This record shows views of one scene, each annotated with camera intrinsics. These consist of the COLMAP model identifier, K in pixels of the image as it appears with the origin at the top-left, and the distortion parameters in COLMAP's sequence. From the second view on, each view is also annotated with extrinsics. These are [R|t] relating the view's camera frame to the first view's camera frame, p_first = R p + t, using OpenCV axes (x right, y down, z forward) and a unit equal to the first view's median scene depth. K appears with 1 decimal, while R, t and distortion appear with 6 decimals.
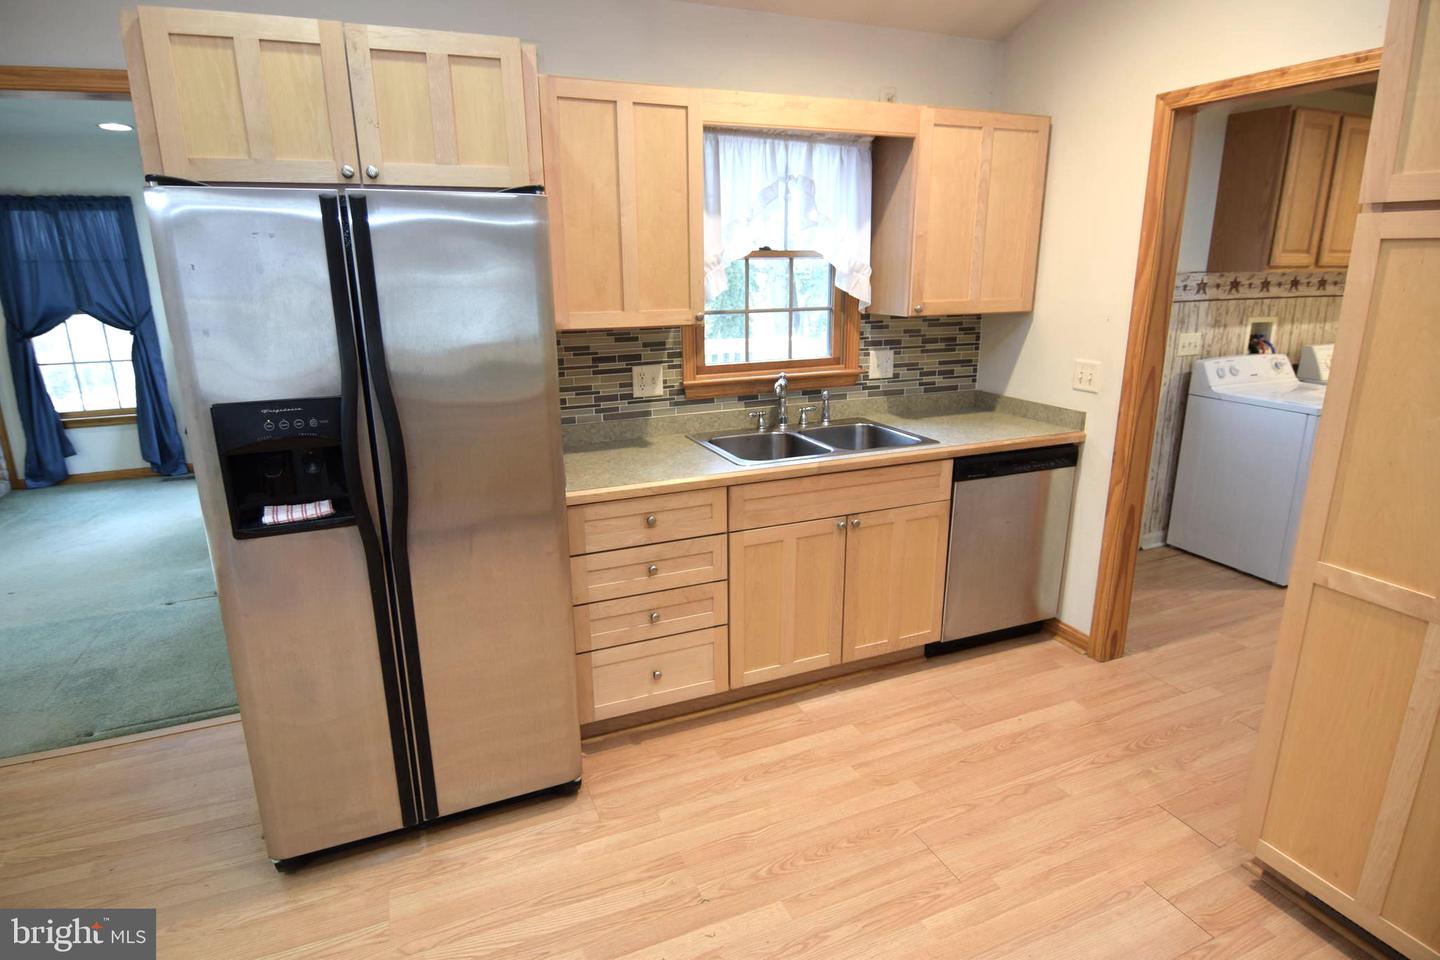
lens RADIAL K [[761.2, 0, 708.9], [0, 761.2, 472.2], [0, 0, 1]] dist [0.003246, -0.018488]
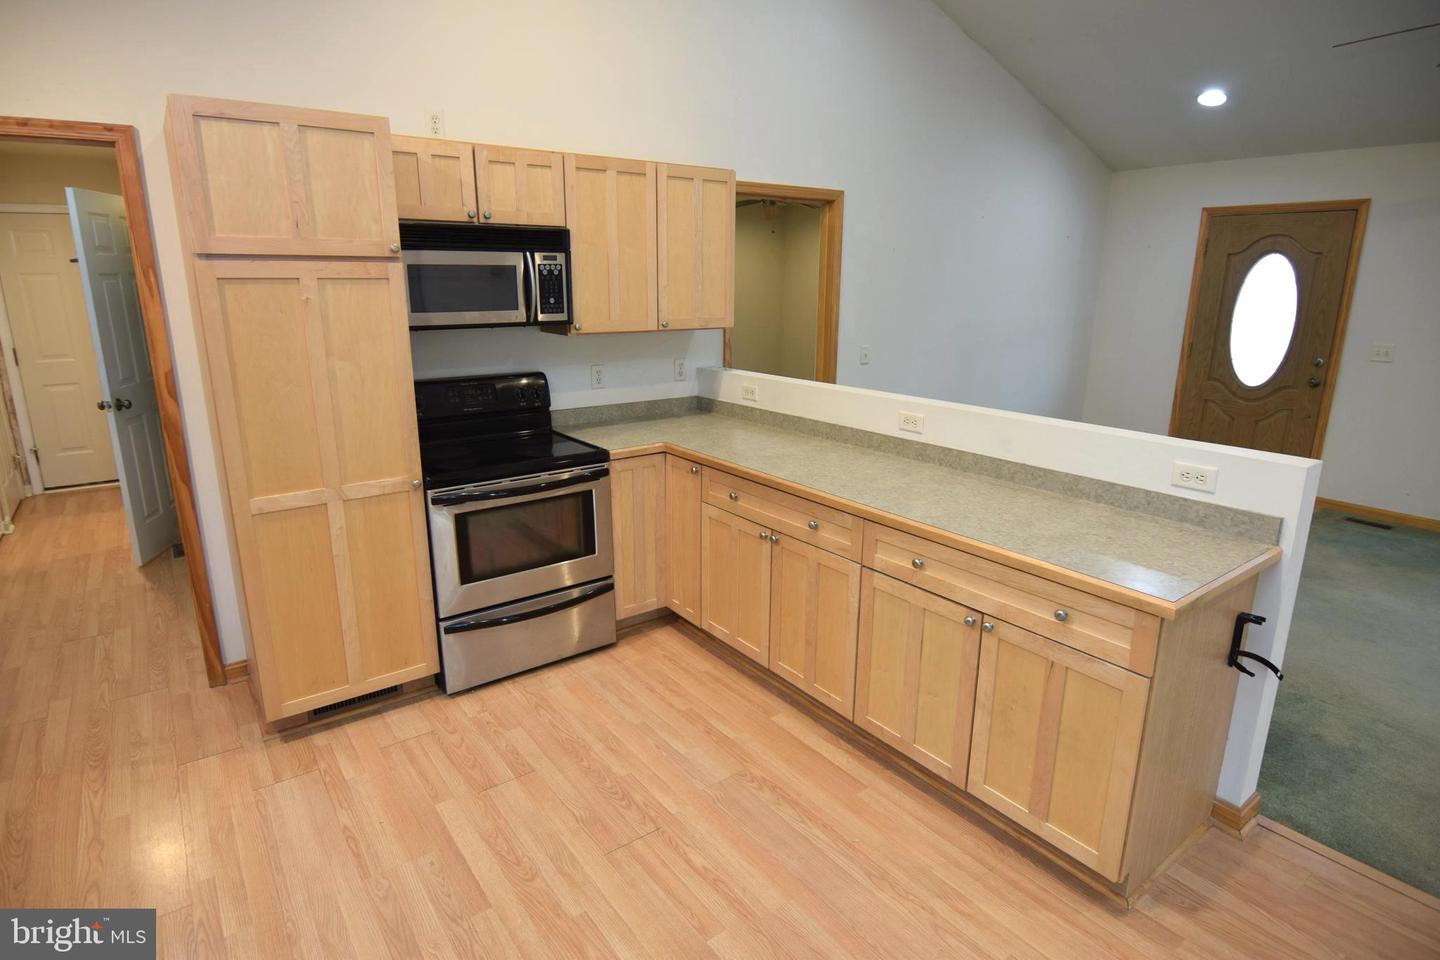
lens RADIAL K [[761.2, 0, 712.5], [0, 761.2, 470.6], [0, 0, 1]] dist [0.003246, -0.018488]
pose [[-0.238197, -0.227333, 0.944236, -0.458348], [0.253485, 0.923971, 0.286398, -0.074597], [-0.937554, 0.307568, -0.162461, 0.236879]]
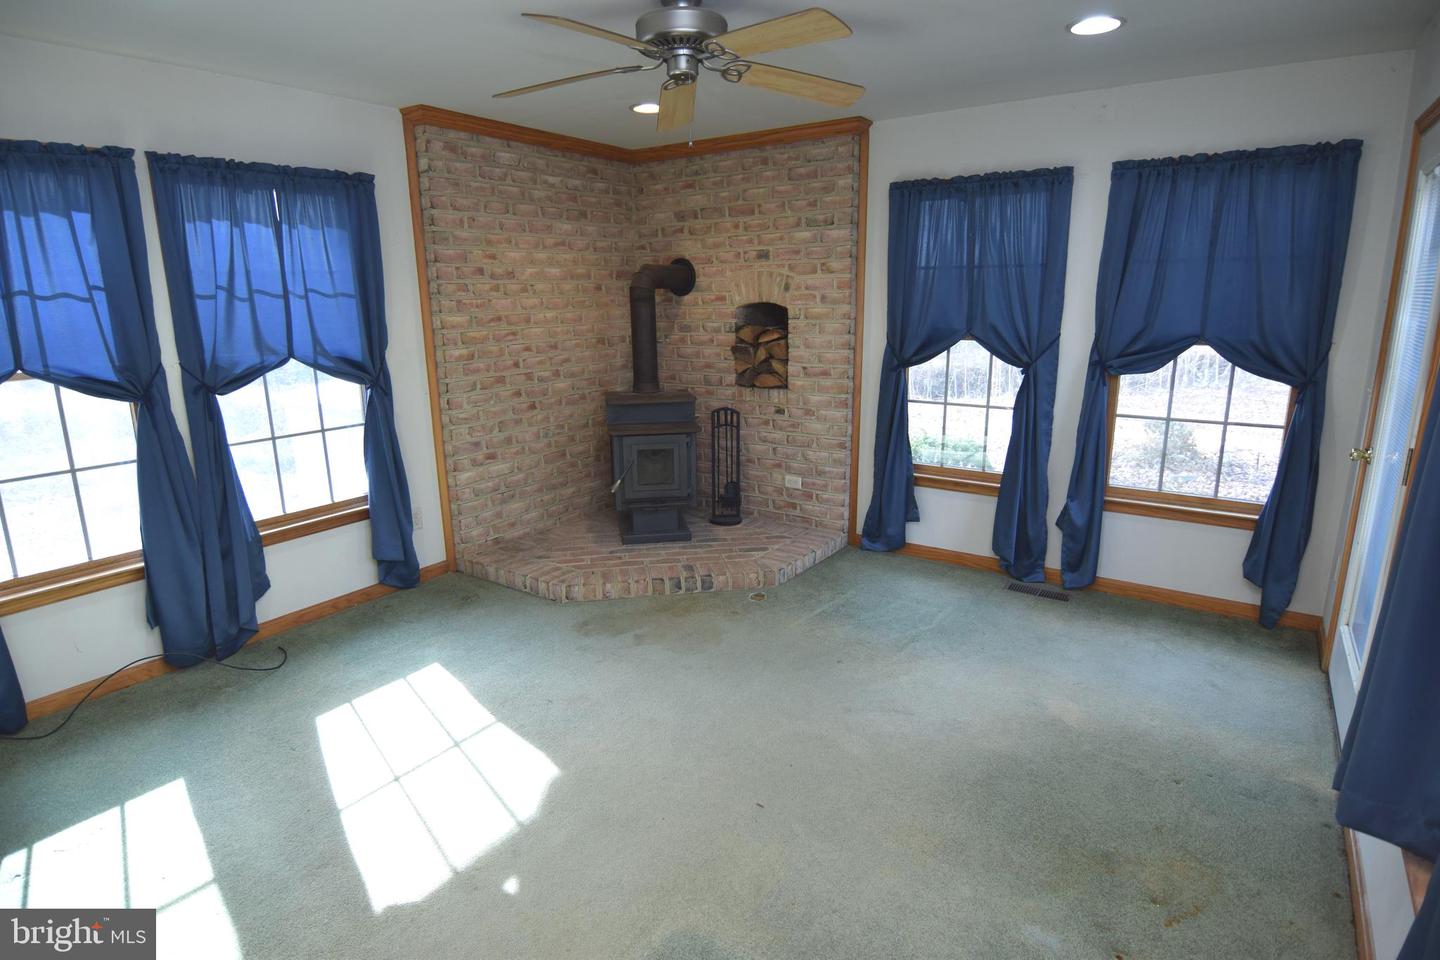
lens RADIAL K [[761.2, 0, 715.6], [0, 761.2, 473.0], [0, 0, 1]] dist [0.003246, -0.018488]
pose [[0.540536, 0.197174, -0.817890, -0.663119], [-0.213860, 0.972419, 0.093089, -0.197578], [0.813686, 0.124596, 0.567795, 0.787002]]
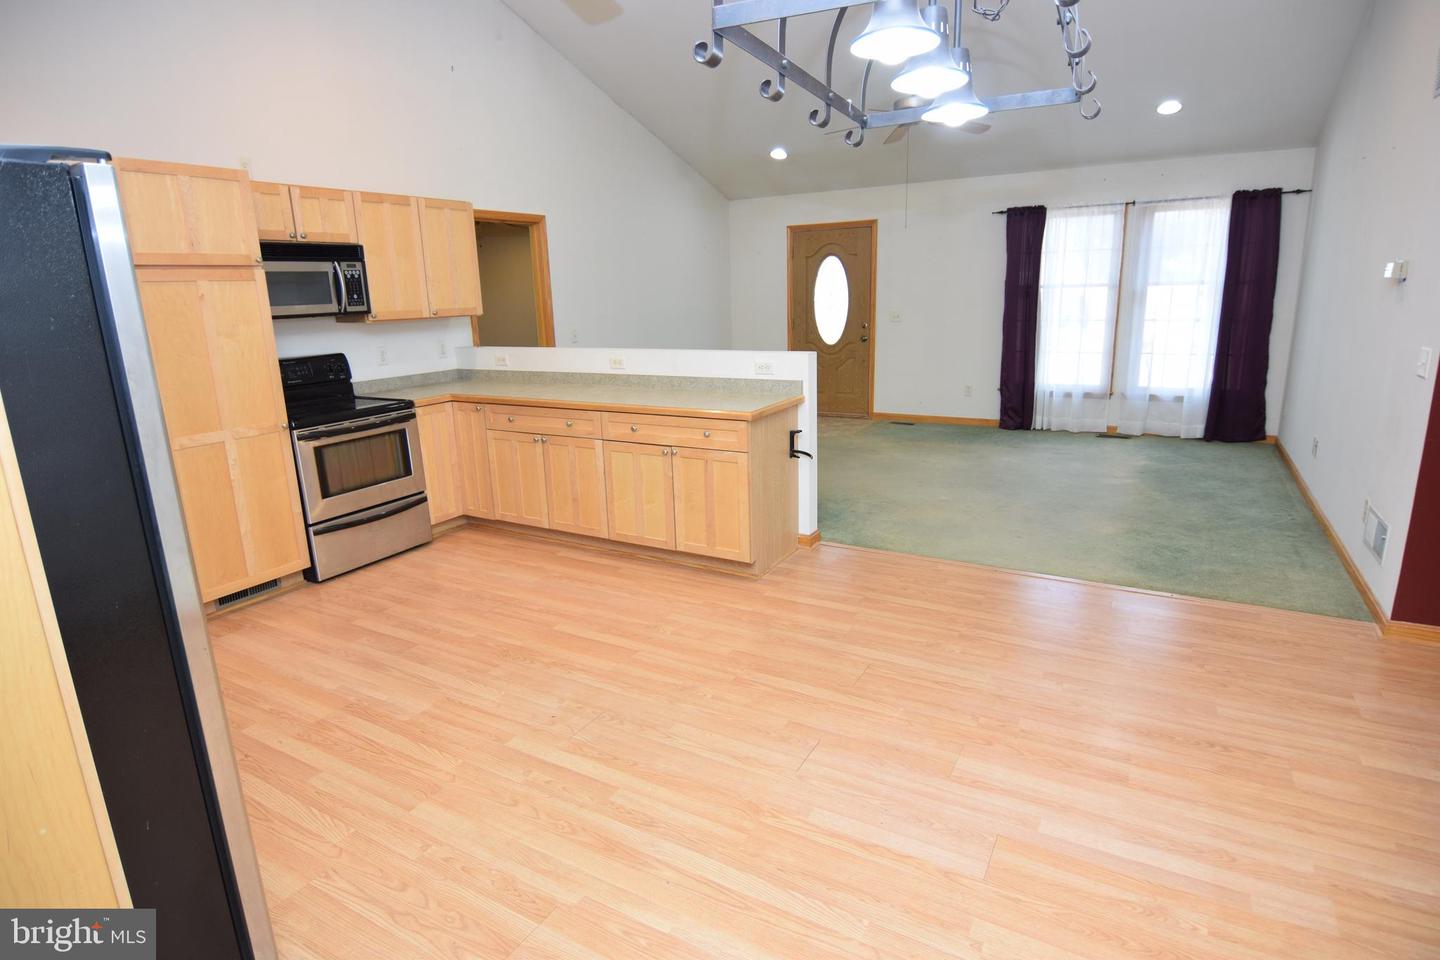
lens RADIAL K [[761.2, 0, 711.0], [0, 761.2, 472.1], [0, 0, 1]] dist [0.003246, -0.018488]
pose [[-0.601319, -0.160143, 0.782796, -1.000734], [0.243431, 0.896414, 0.370383, -0.122324], [-0.761024, 0.413275, -0.500047, 0.576907]]
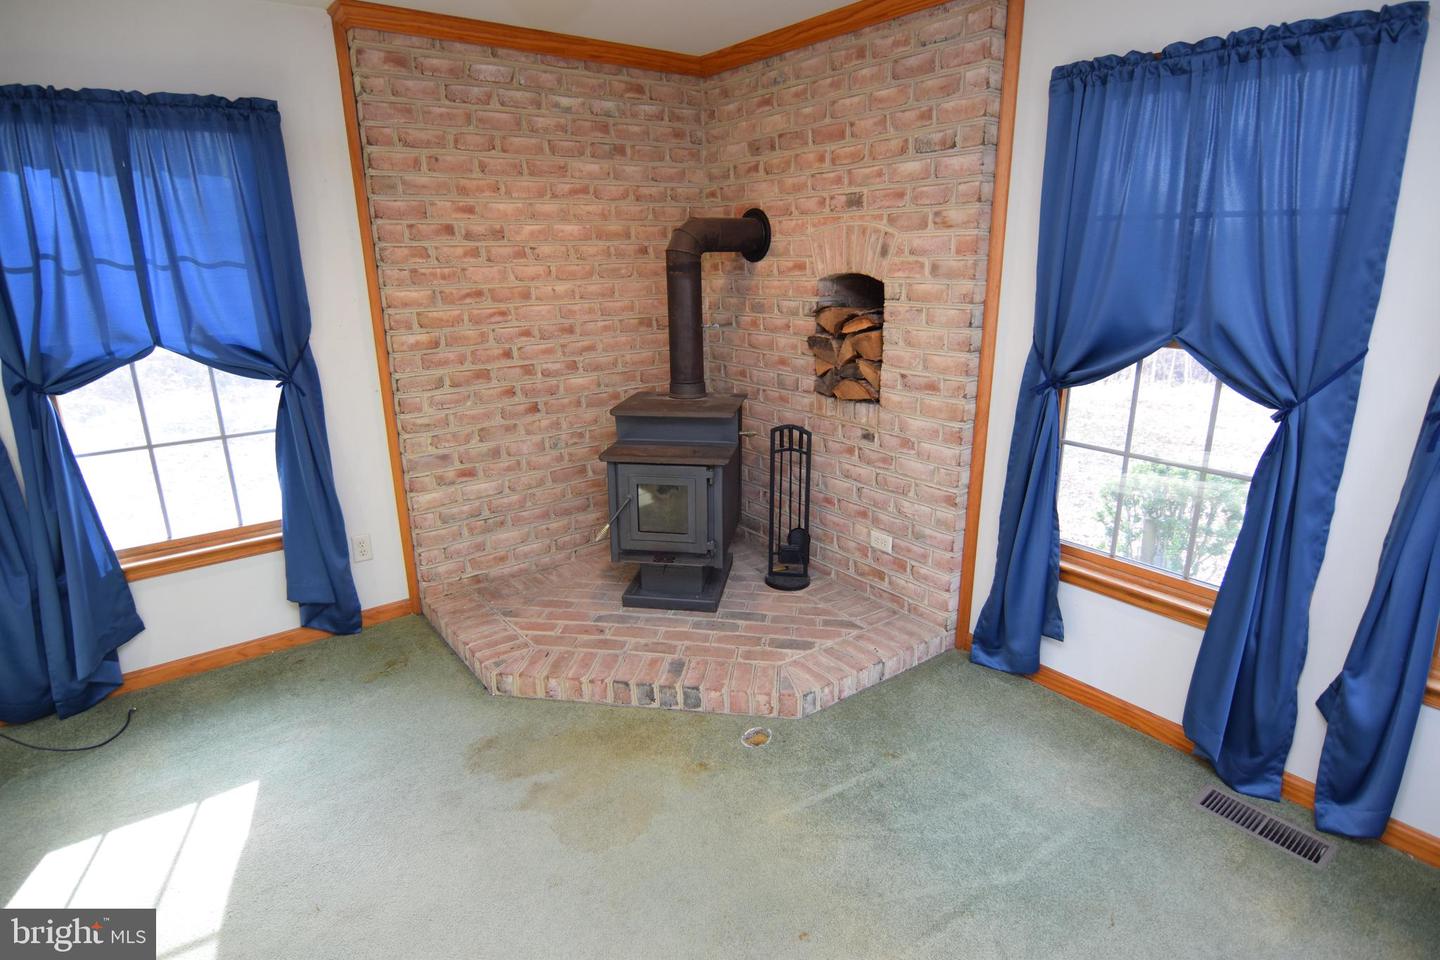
lens RADIAL K [[761.2, 0, 716.7], [0, 761.2, 471.6], [0, 0, 1]] dist [0.003246, -0.018488]
pose [[0.246669, 0.275990, -0.928969, -0.973143], [-0.244530, 0.945298, 0.215911, -0.343074], [0.937742, 0.173902, 0.300664, 1.292472]]
